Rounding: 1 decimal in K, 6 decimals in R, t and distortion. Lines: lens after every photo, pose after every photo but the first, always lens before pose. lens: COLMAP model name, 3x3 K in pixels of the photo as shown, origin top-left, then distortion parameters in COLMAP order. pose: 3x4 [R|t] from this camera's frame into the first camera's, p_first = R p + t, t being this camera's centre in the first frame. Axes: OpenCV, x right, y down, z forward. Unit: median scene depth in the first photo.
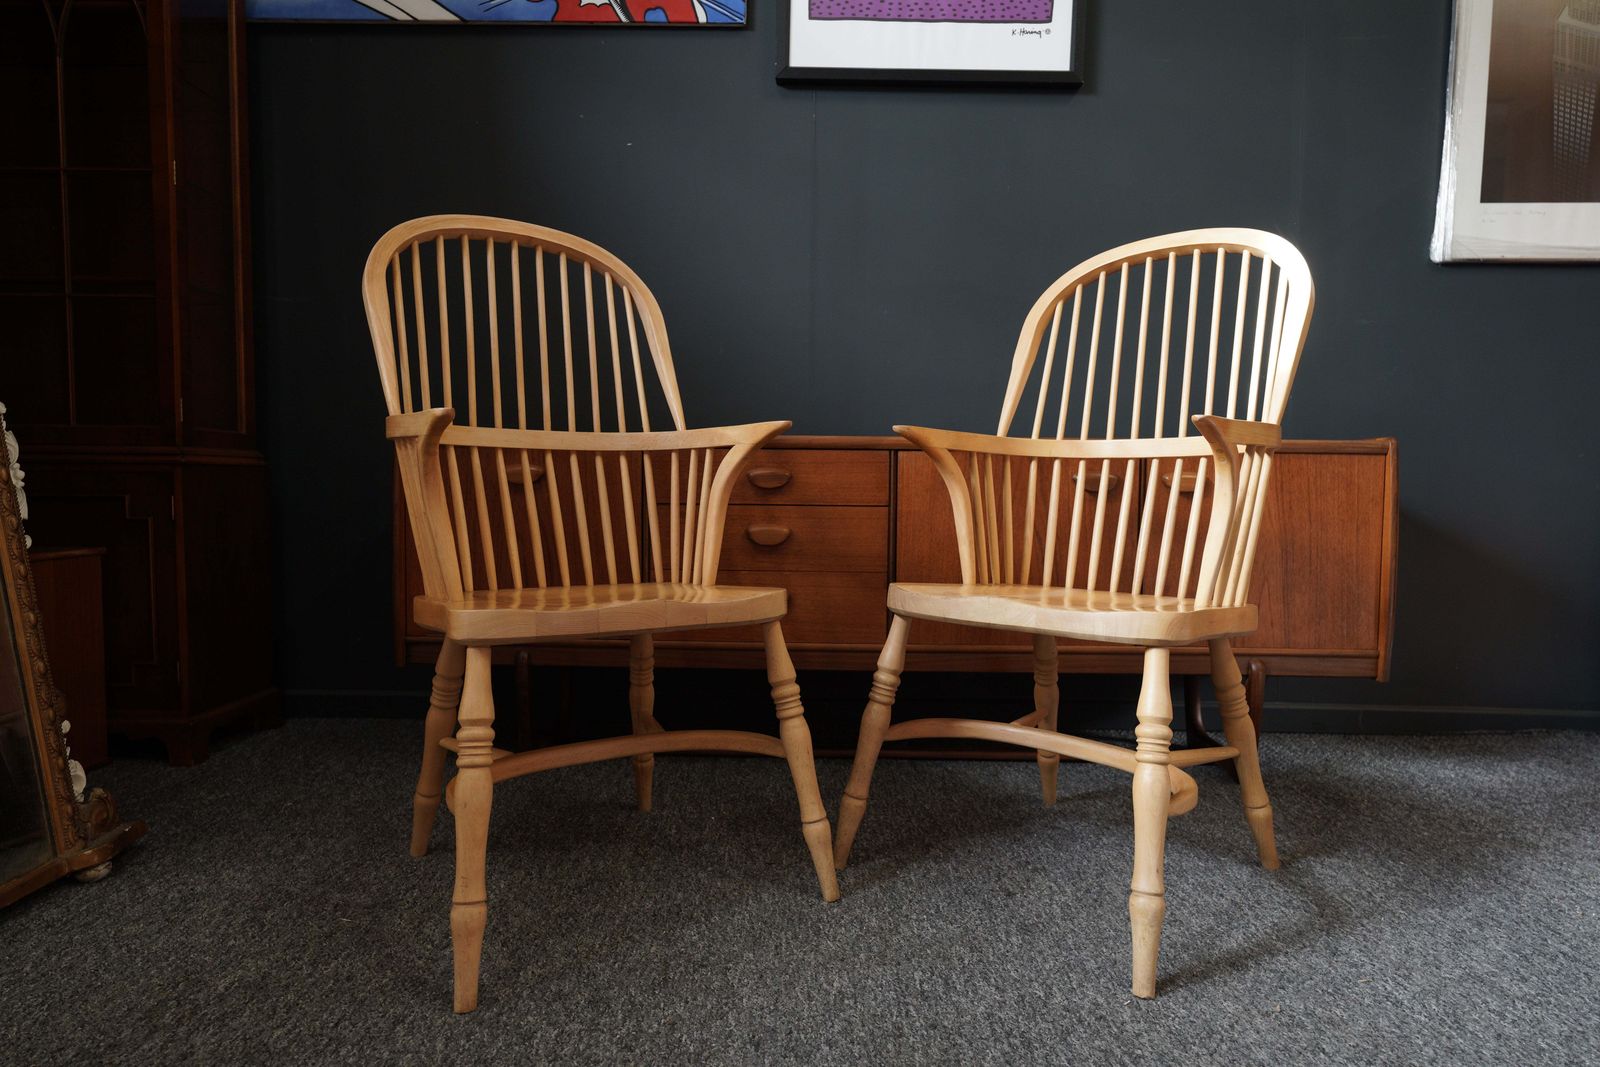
lens RADIAL K [[970.7, 0, 802.2], [0, 970.7, 535.9], [0, 0, 1]] dist [0.012077, -0.000379]
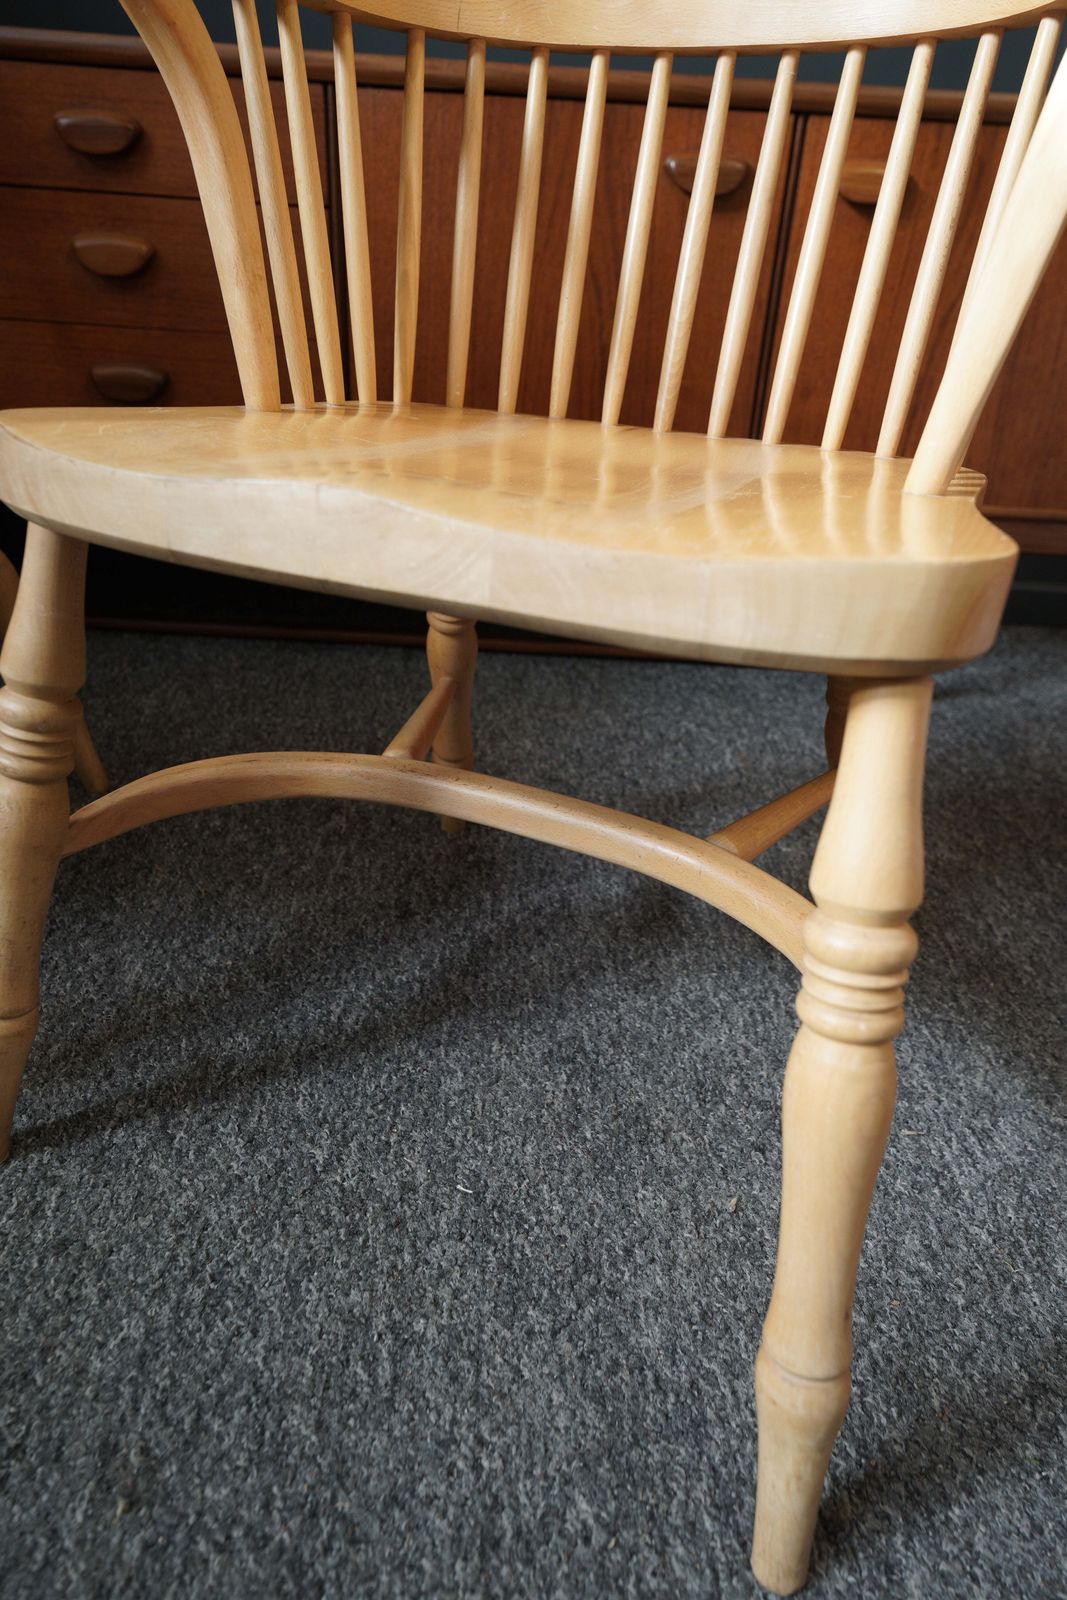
lens RADIAL K [[1035.4, 0, 538.1], [0, 1035.4, 792.1], [0, 0, 1]] dist [0.021210, -0.001946]
pose [[0.998974, 0.036914, 0.026239, 0.266608], [-0.044488, 0.908351, 0.415835, 0.024212], [-0.008484, -0.416575, 0.909062, 0.424878]]
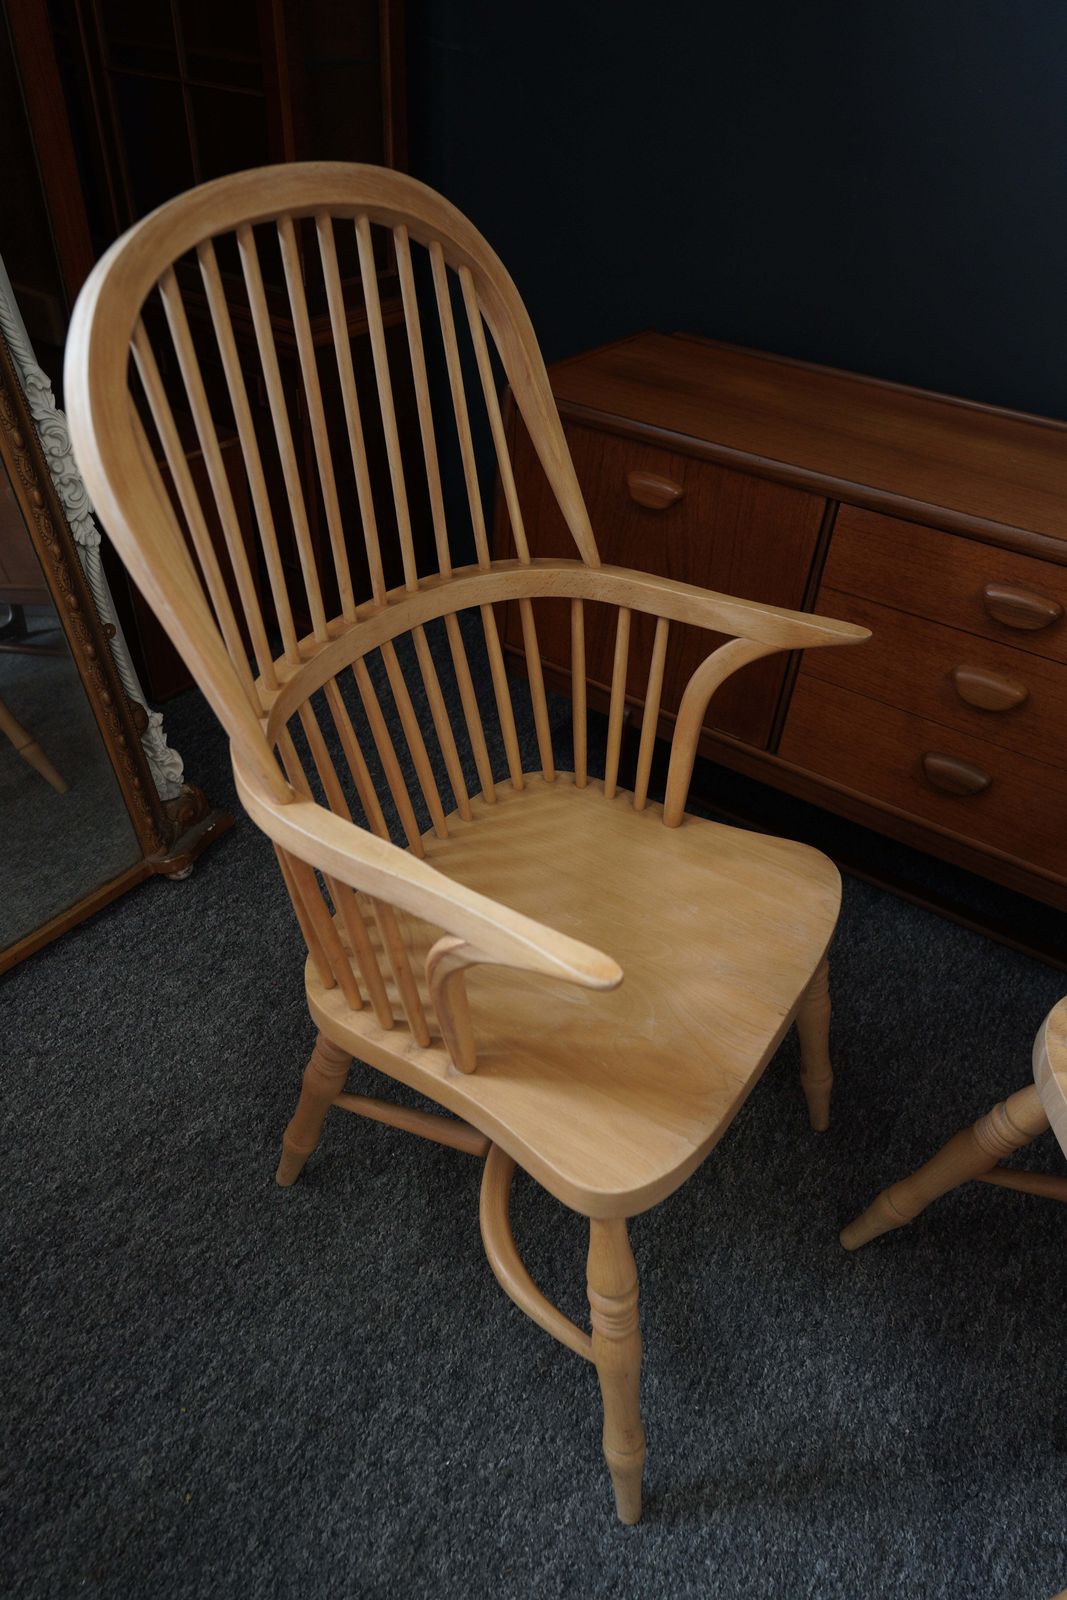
lens RADIAL K [[1035.4, 0, 537.6], [0, 1035.4, 798.9], [0, 0, 1]] dist [0.021210, -0.001946]
pose [[0.828231, 0.378085, -0.413624, 0.036466], [-0.076829, 0.807746, 0.584504, -0.403772], [0.555095, -0.452326, 0.698048, 0.456765]]
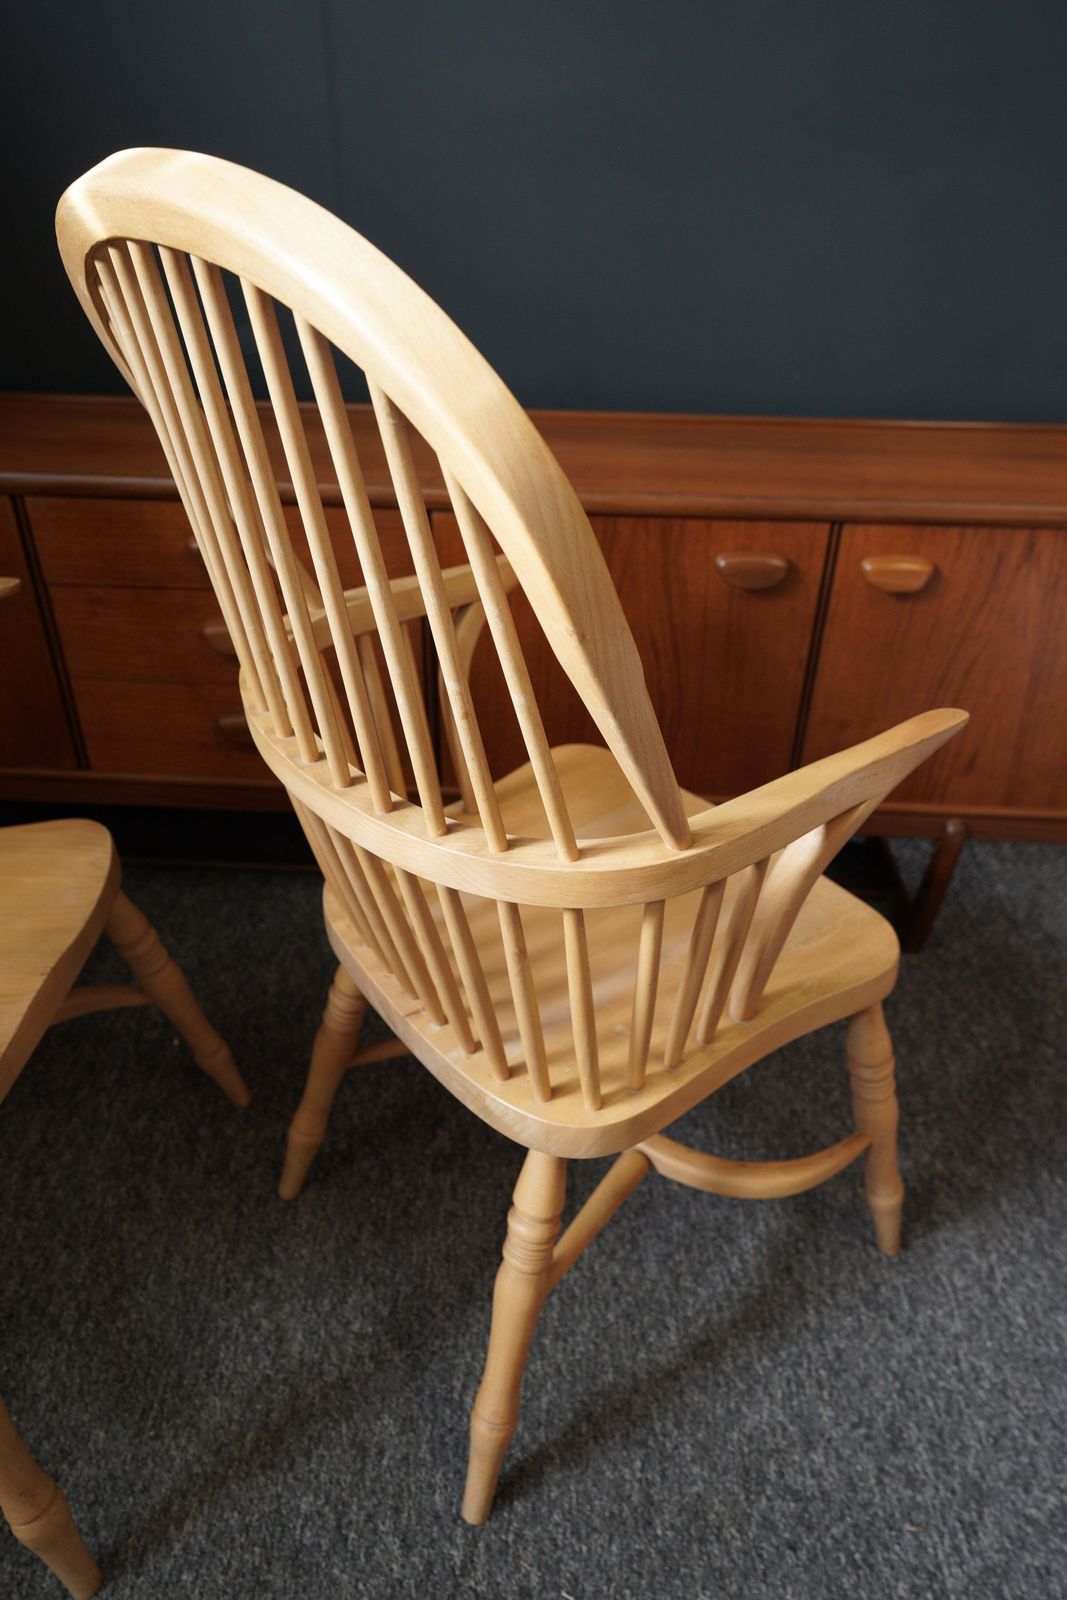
lens RADIAL K [[1035.4, 0, 538.0], [0, 1035.4, 796.5], [0, 0, 1]] dist [0.021210, -0.001946]
pose [[0.999504, 0.022551, -0.021999, 0.239400], [-0.008981, 0.873281, 0.487134, -0.322917], [0.030197, -0.486695, 0.873050, 0.458362]]
